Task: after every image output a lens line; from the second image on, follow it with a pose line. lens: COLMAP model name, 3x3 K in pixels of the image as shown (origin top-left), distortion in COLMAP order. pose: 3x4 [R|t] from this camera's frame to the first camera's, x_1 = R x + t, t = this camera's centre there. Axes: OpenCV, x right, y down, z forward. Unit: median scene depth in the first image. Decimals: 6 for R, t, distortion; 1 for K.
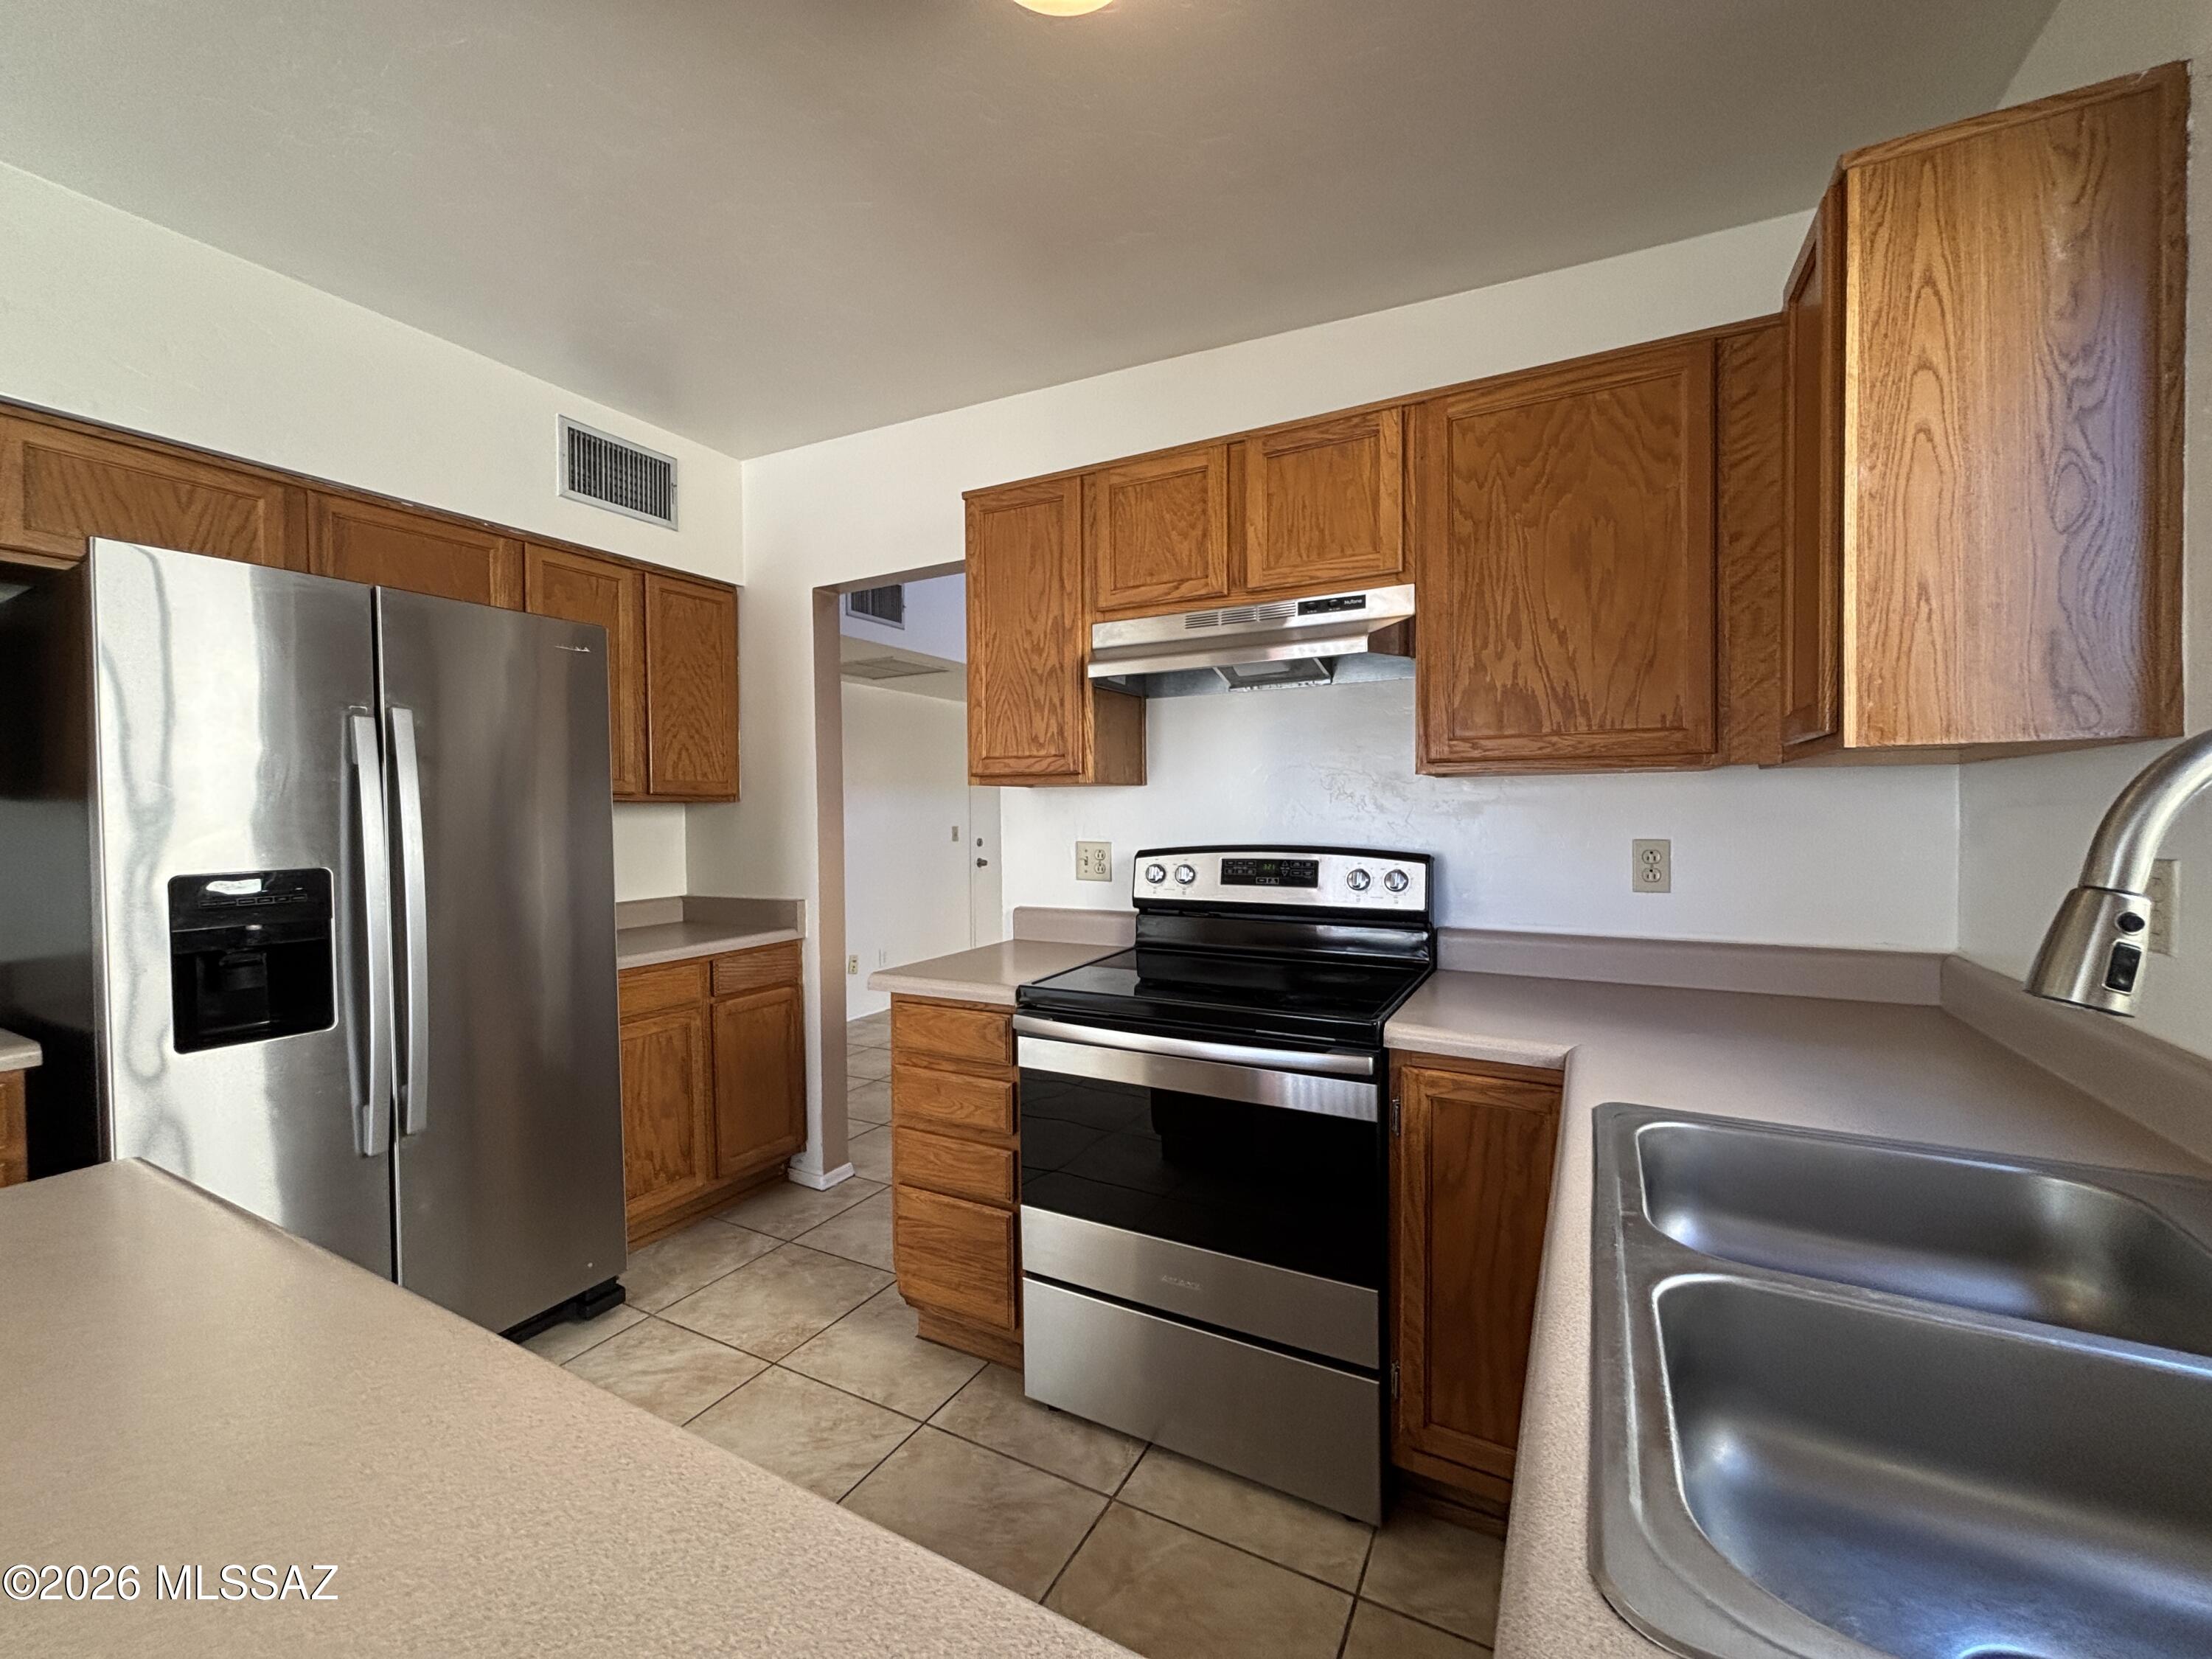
lens RADIAL K [[891.4, 0, 1099.4], [0, 891.4, 830.3], [0, 0, 1]] dist [-0.000491, 0.000122]
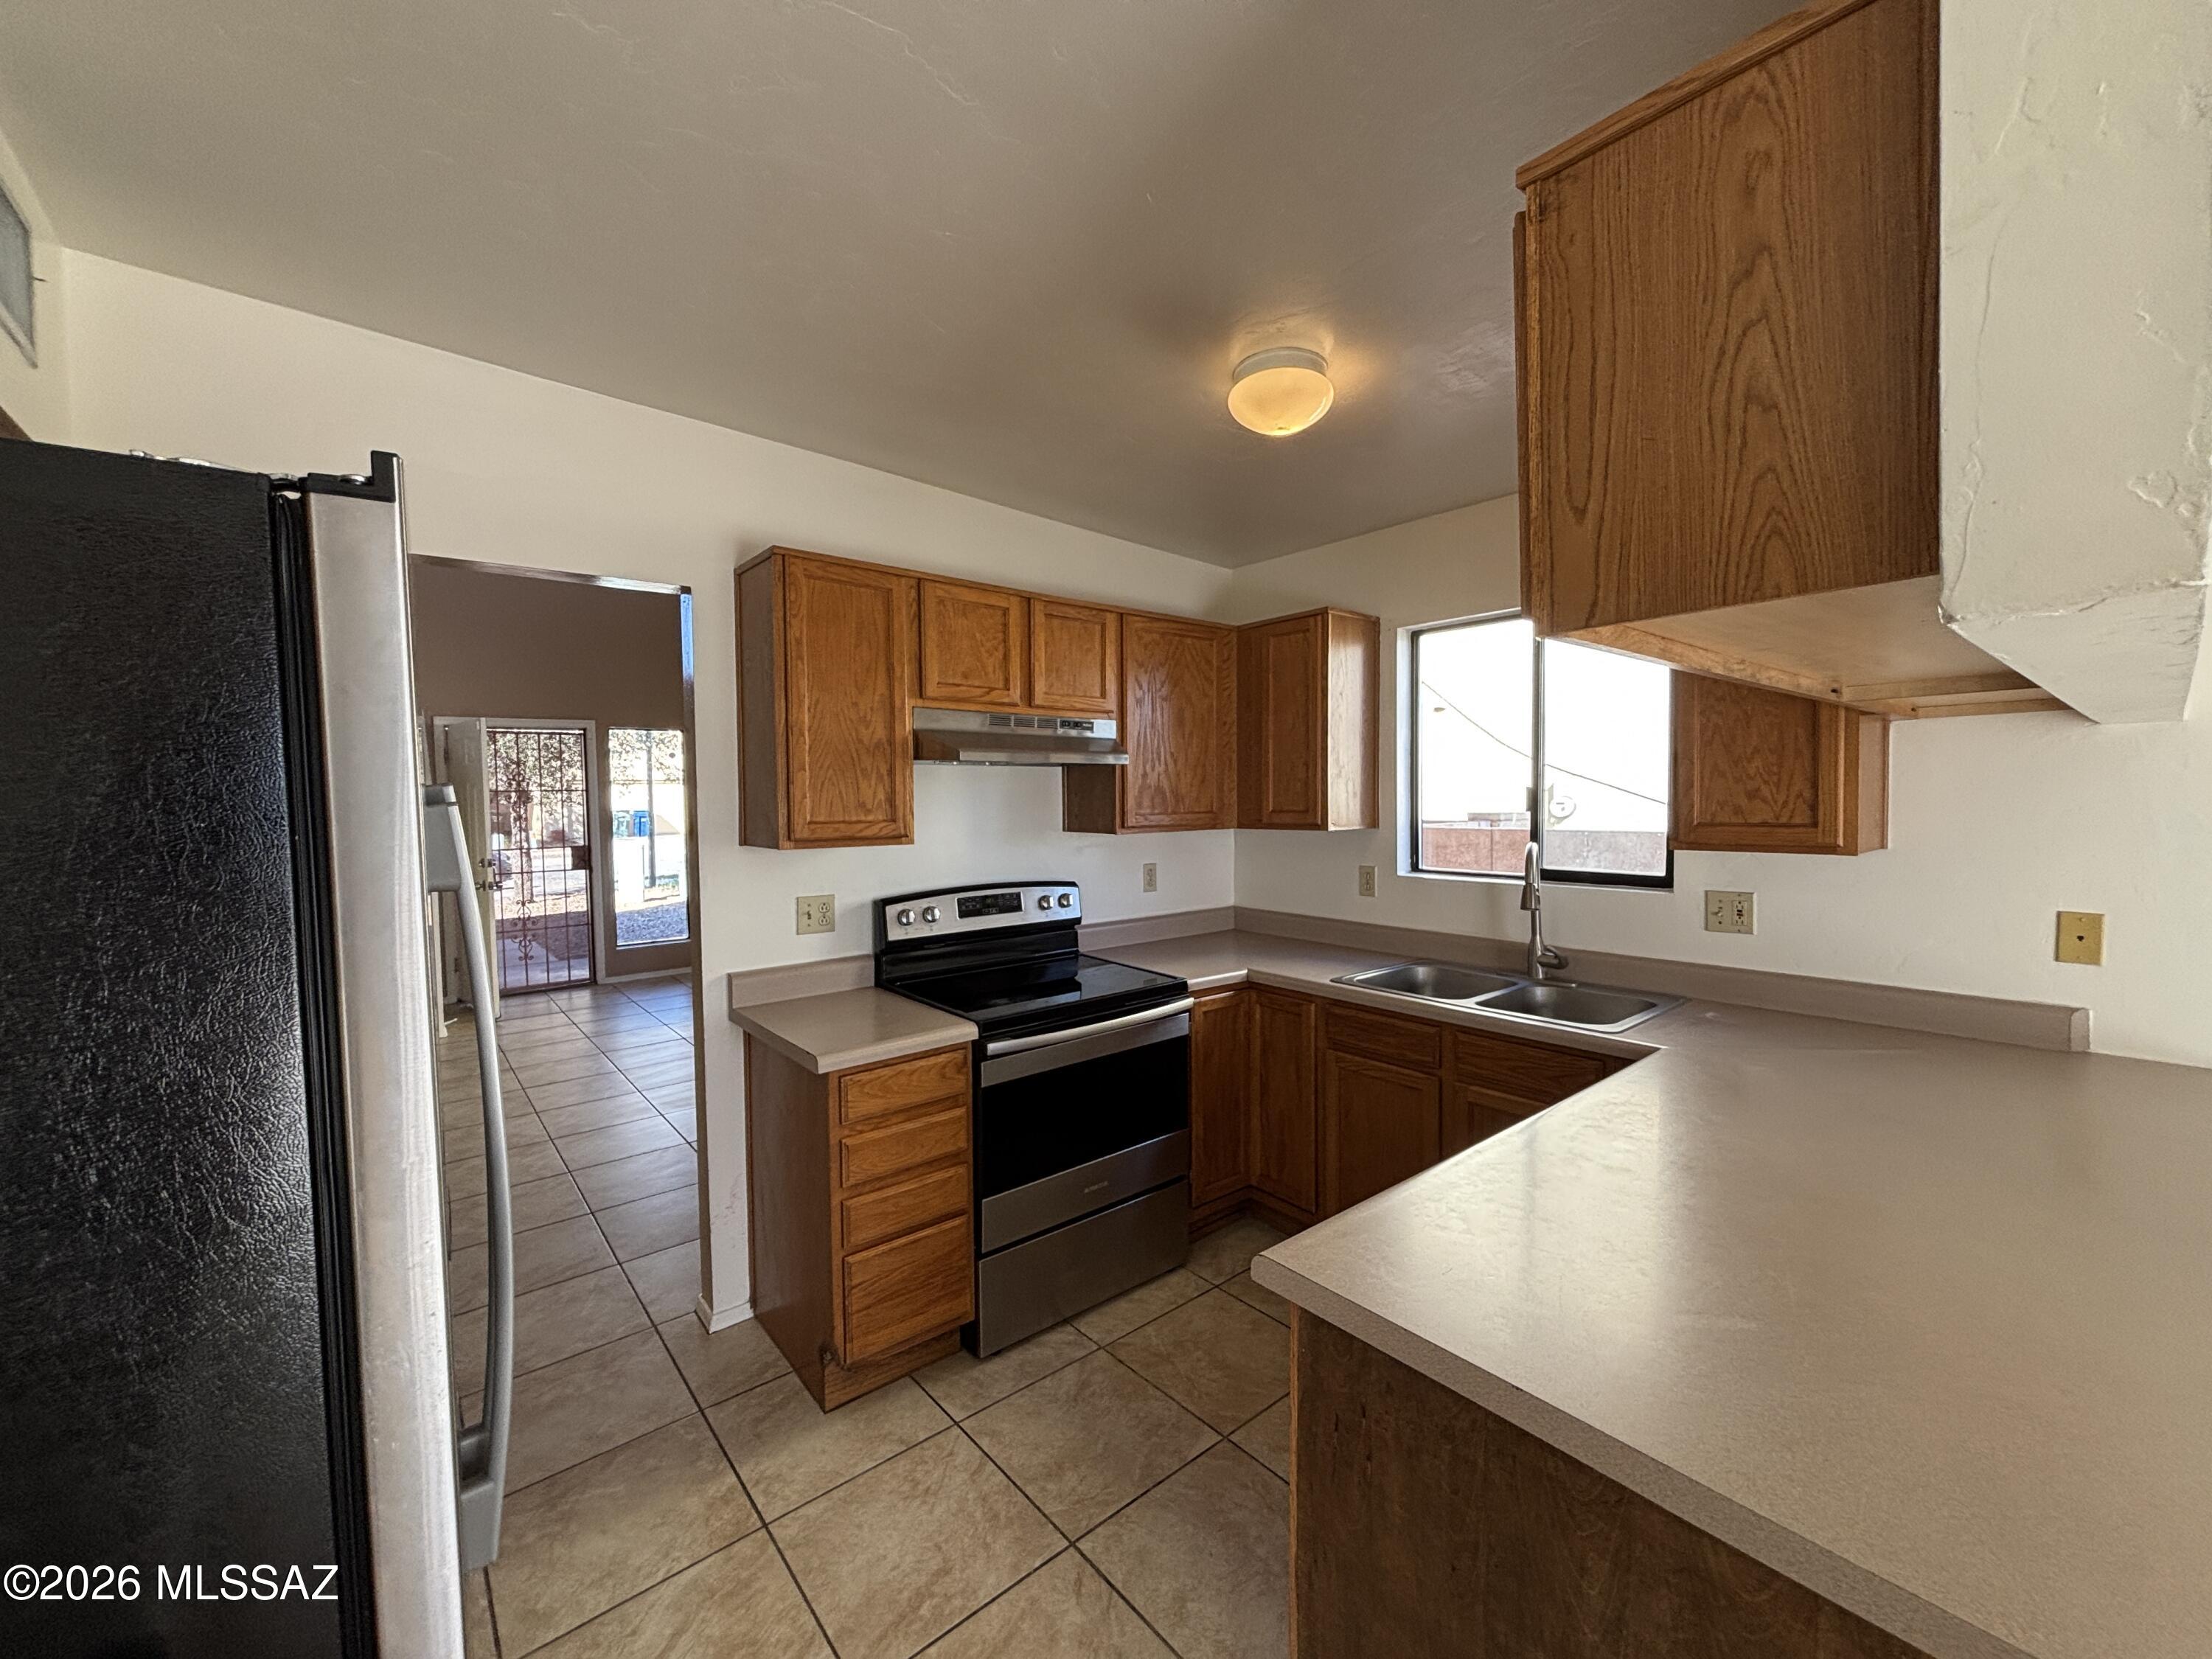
lens RADIAL K [[891.4, 0, 1104.0], [0, 891.4, 829.0], [0, 0, 1]] dist [-0.000491, 0.000122]
pose [[0.368821, -0.030719, 0.928993, -1.060529], [0.025920, 0.999405, 0.022757, -0.099826], [-0.929139, 0.015686, 0.369397, 0.367160]]
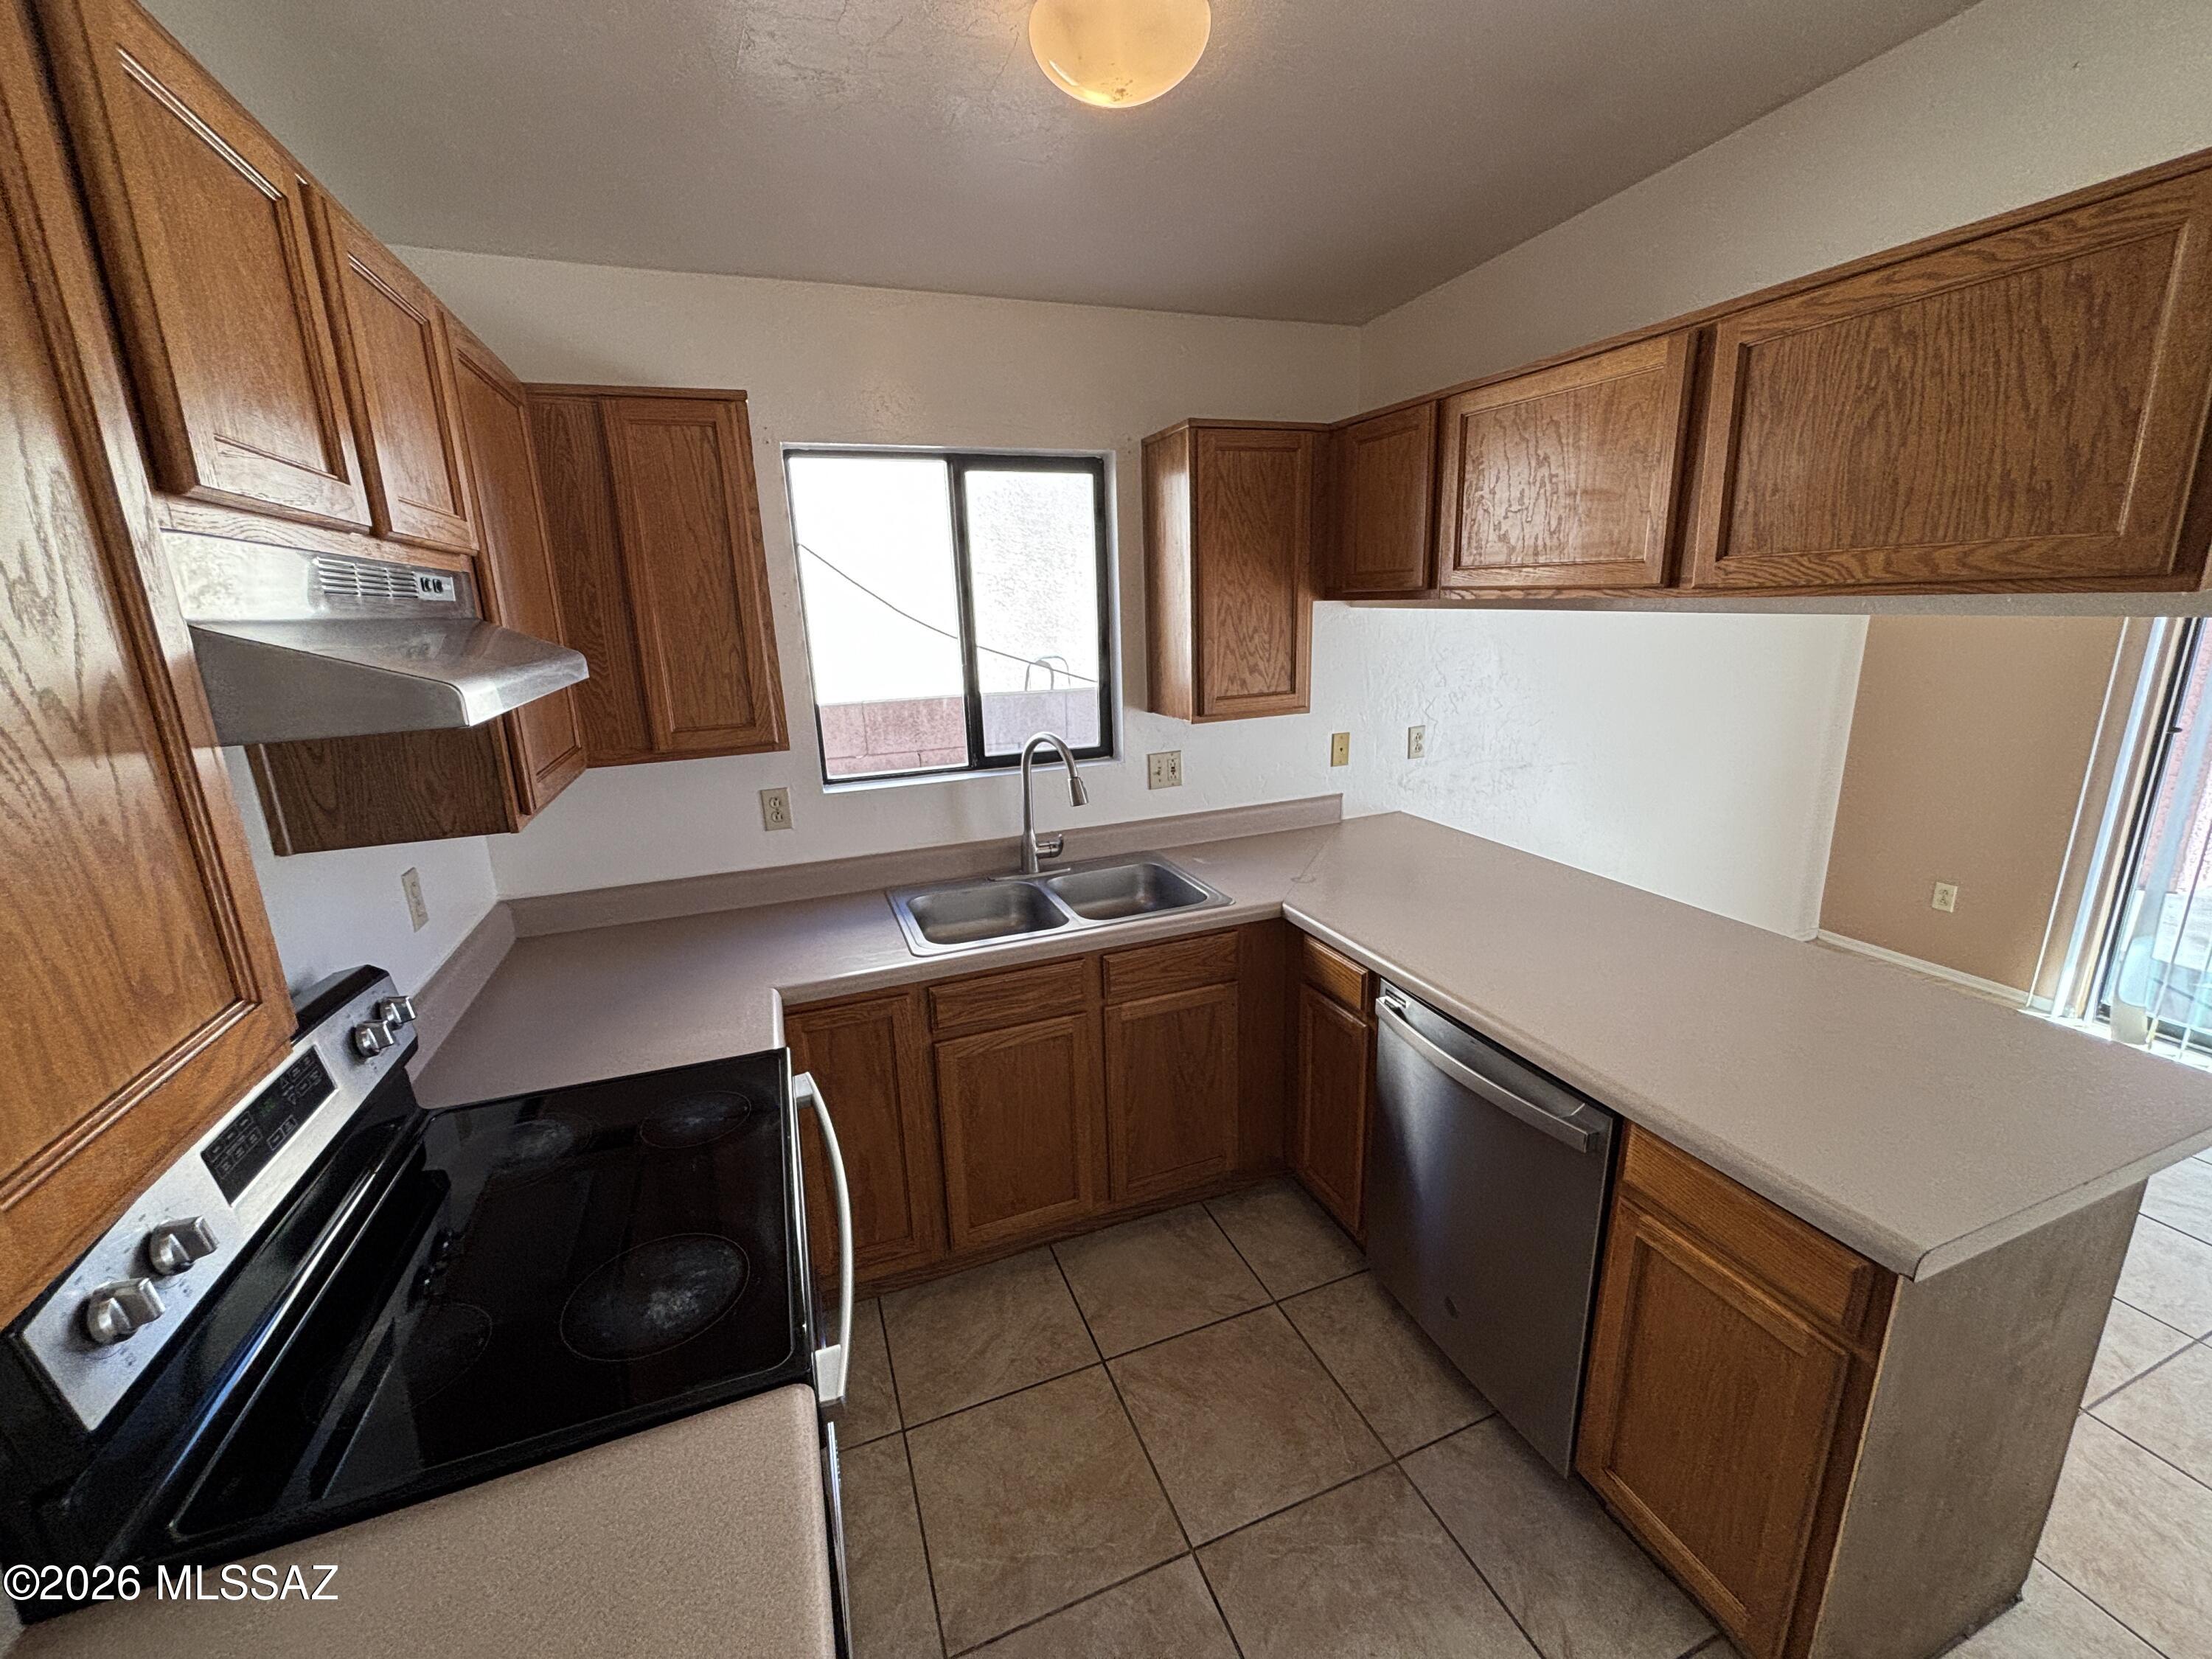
lens RADIAL K [[891.4, 0, 1111.9], [0, 891.4, 824.2], [0, 0, 1]] dist [-0.000491, 0.000122]
pose [[-0.760775, -0.132546, 0.635336, -0.460741], [0.050605, 0.963829, 0.261673, -0.218865], [-0.647039, 0.231226, -0.726550, 1.091944]]
